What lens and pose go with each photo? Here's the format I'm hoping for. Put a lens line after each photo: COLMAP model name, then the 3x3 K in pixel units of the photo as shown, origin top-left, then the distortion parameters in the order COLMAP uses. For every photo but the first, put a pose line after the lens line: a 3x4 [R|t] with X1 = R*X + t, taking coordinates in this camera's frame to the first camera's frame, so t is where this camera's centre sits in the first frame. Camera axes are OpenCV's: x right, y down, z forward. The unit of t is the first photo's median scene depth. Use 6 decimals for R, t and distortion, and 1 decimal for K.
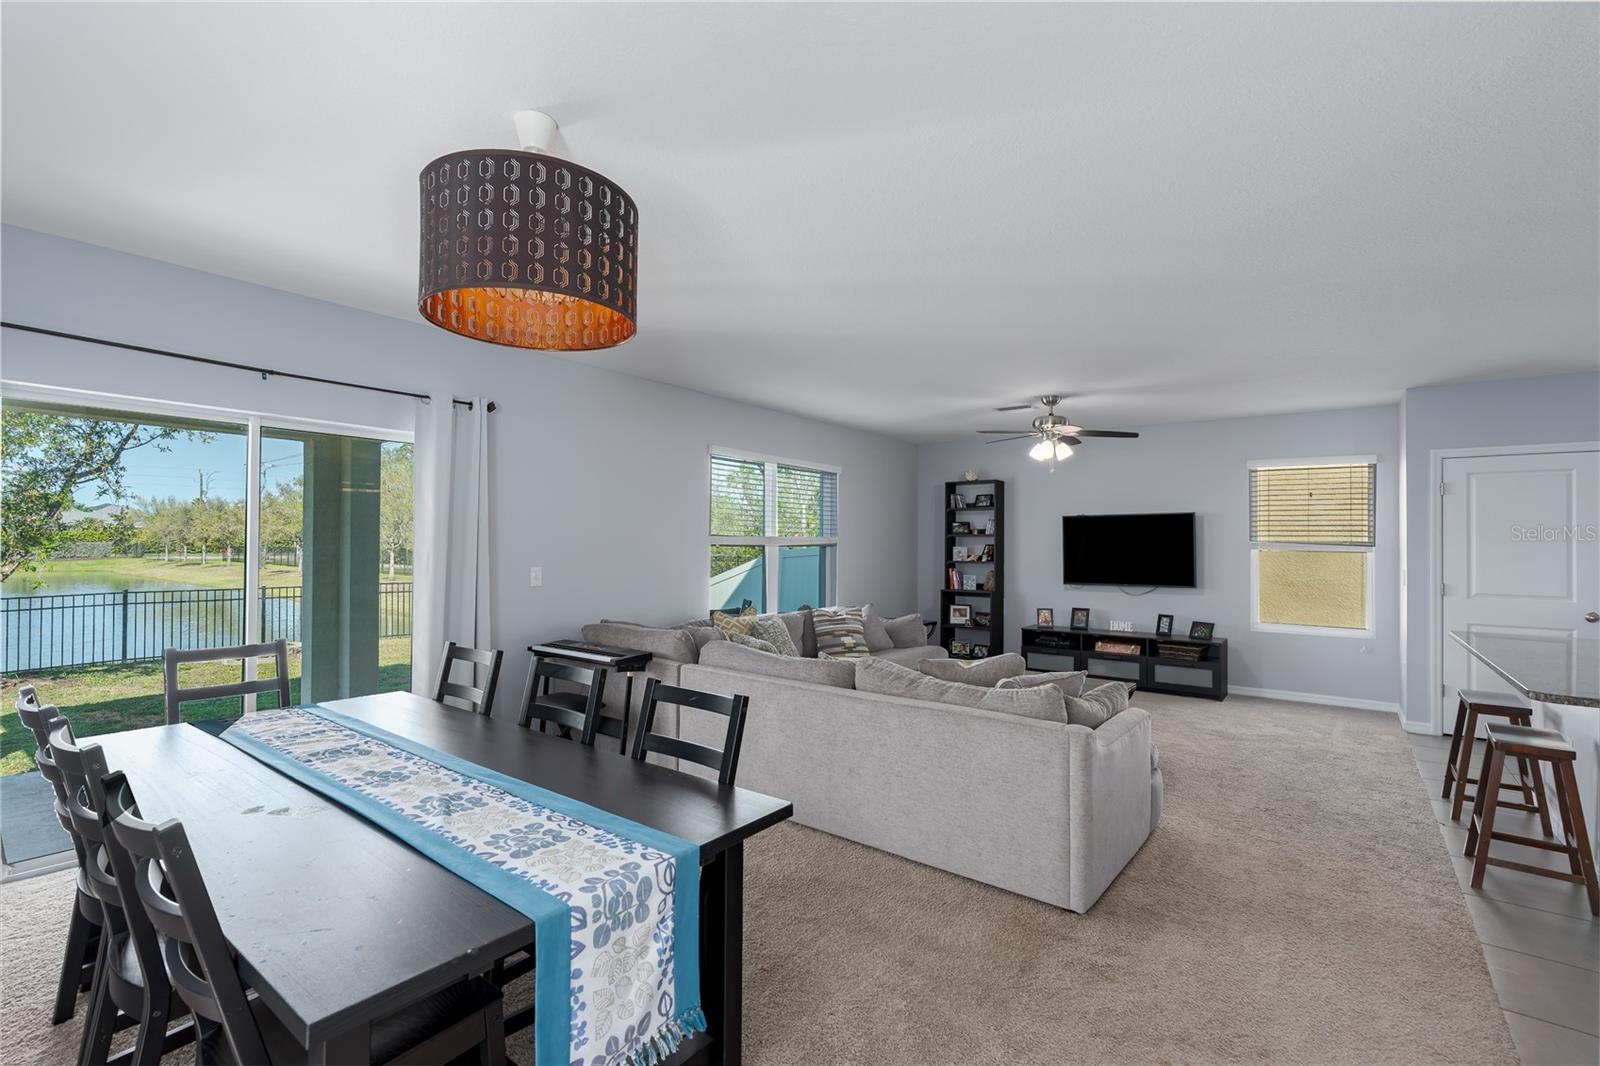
lens RADIAL K [[735.3, 0, 802.3], [0, 735.3, 538.3], [0, 0, 1]] dist [0.017072, -0.001069]
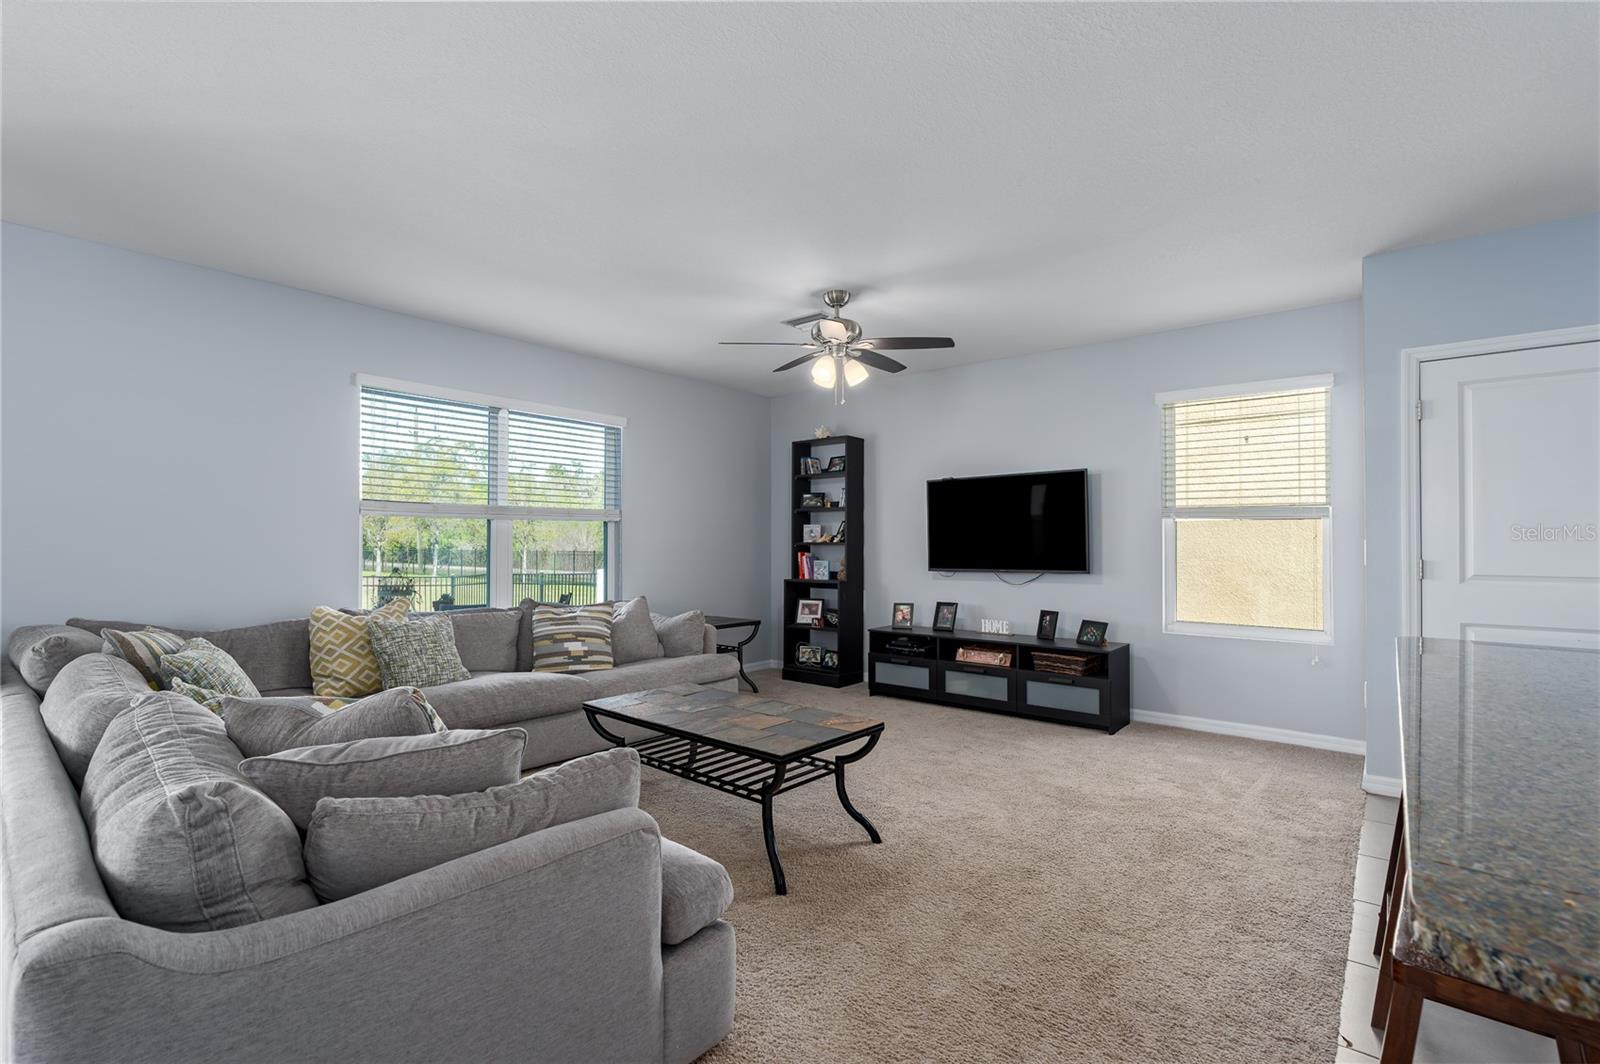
lens RADIAL K [[723.7, 0, 797.1], [0, 723.7, 536.9], [0, 0, 1]] dist [0.003826, 0.001018]
pose [[0.998170, -0.006911, -0.060072, 0.289952], [0.006813, 0.999975, -0.001825, 0.030696], [0.060083, 0.001413, 0.998192, 0.277217]]
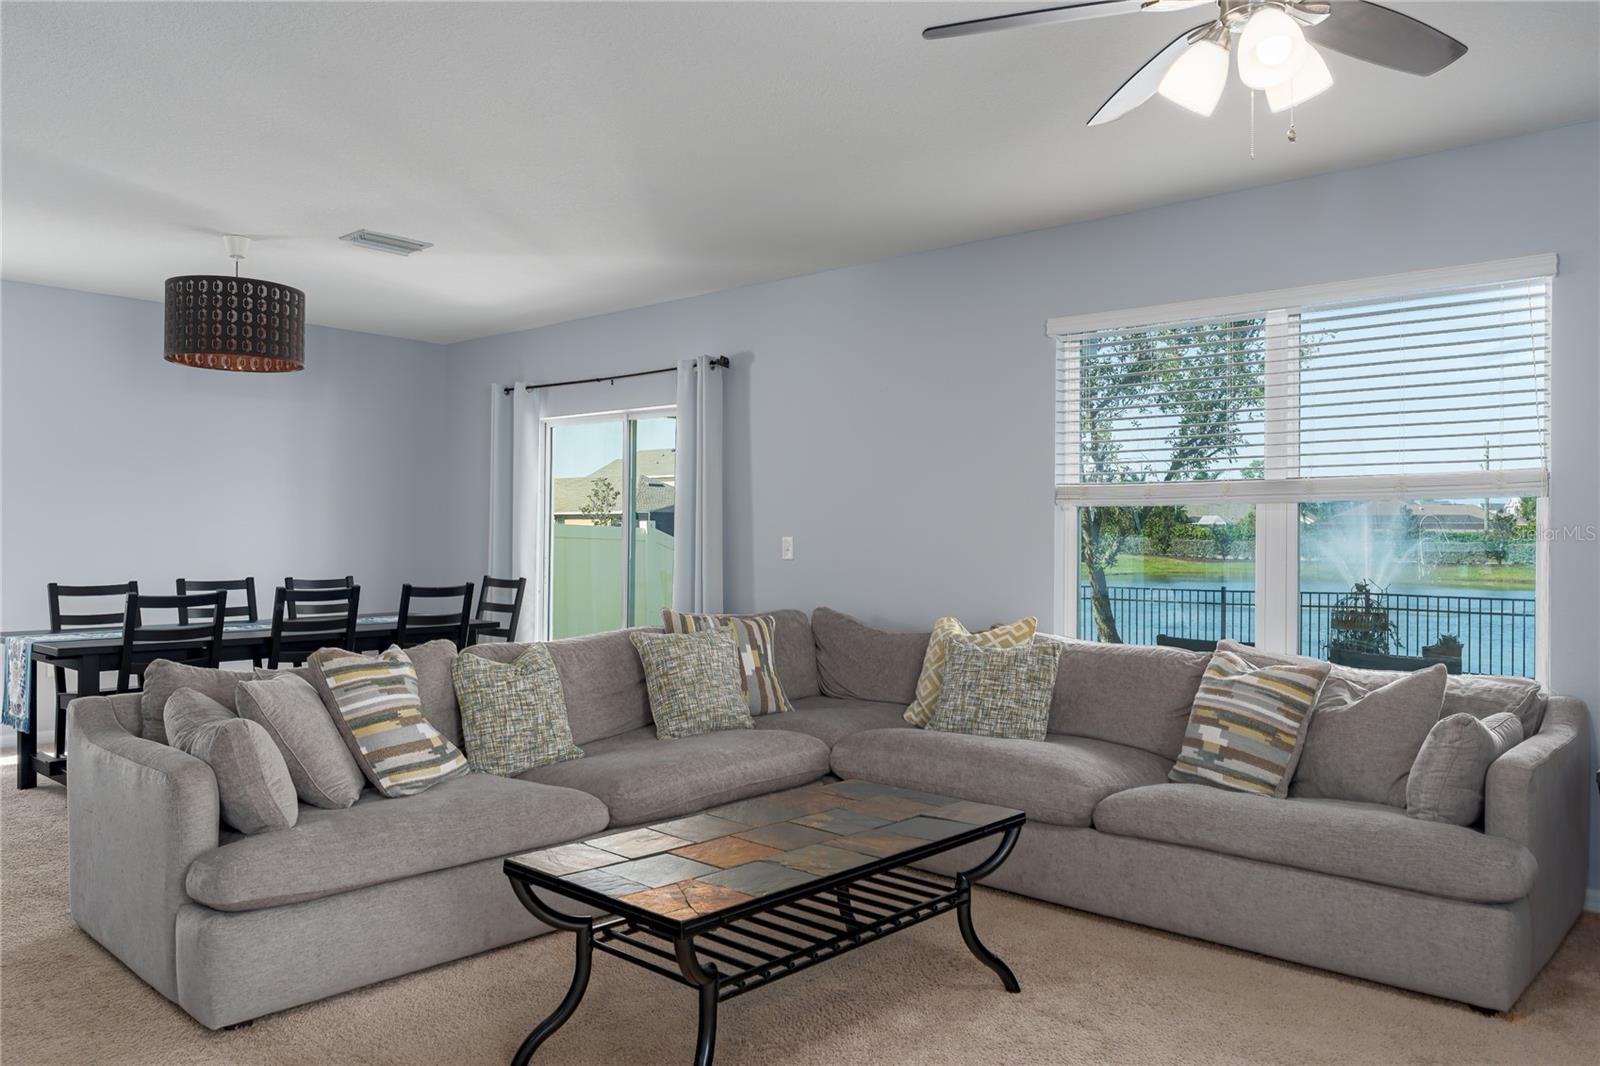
lens RADIAL K [[1119.8, 0, 800.0], [0, 1119.8, 533.0], [0, 0, 1]] dist [0.039744, 0.000979]
pose [[-0.096220, -0.012092, -0.995287, 0.614484], [-0.001117, 0.999927, -0.012040, 0.035622], [0.995359, -0.000047, -0.096226, 0.770288]]
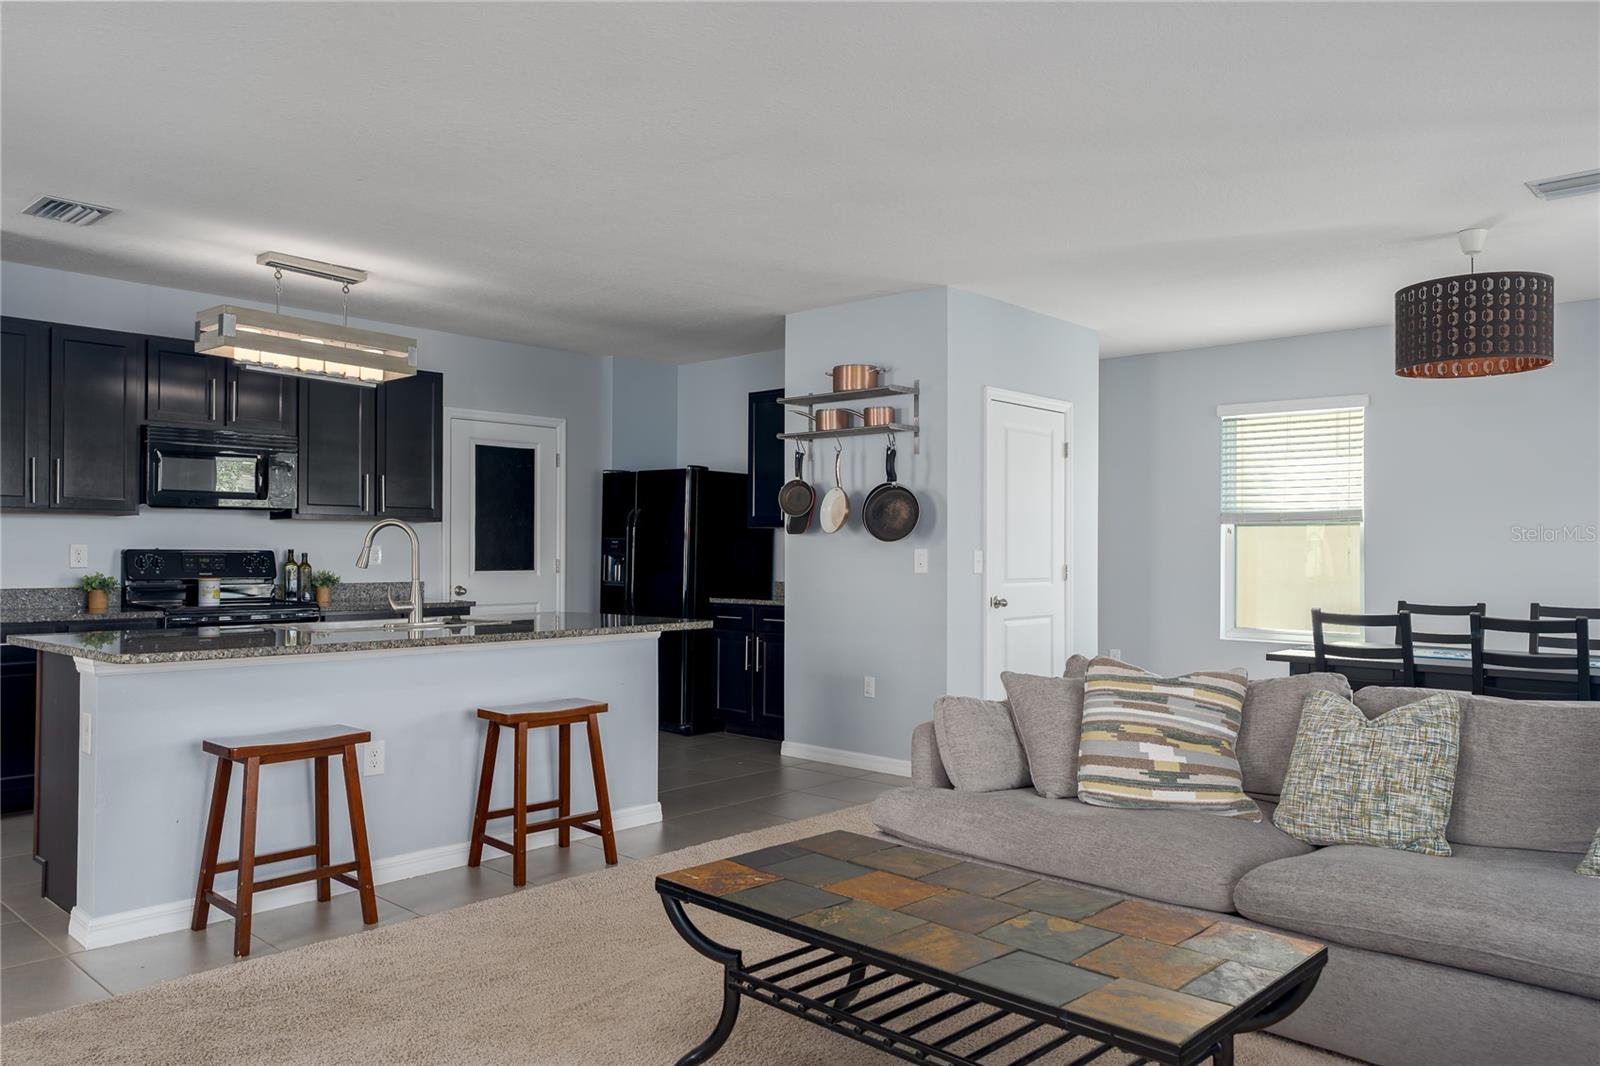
lens RADIAL K [[1139.1, 0, 800.0], [0, 1139.1, 533.0], [0, 0, 1]] dist [-0.005275, -0.004029]
pose [[-0.993116, -0.010789, 0.116638, 0.221765], [-0.013508, 0.999655, -0.022547, 0.036549], [-0.116354, -0.023968, -0.992919, 1.067123]]
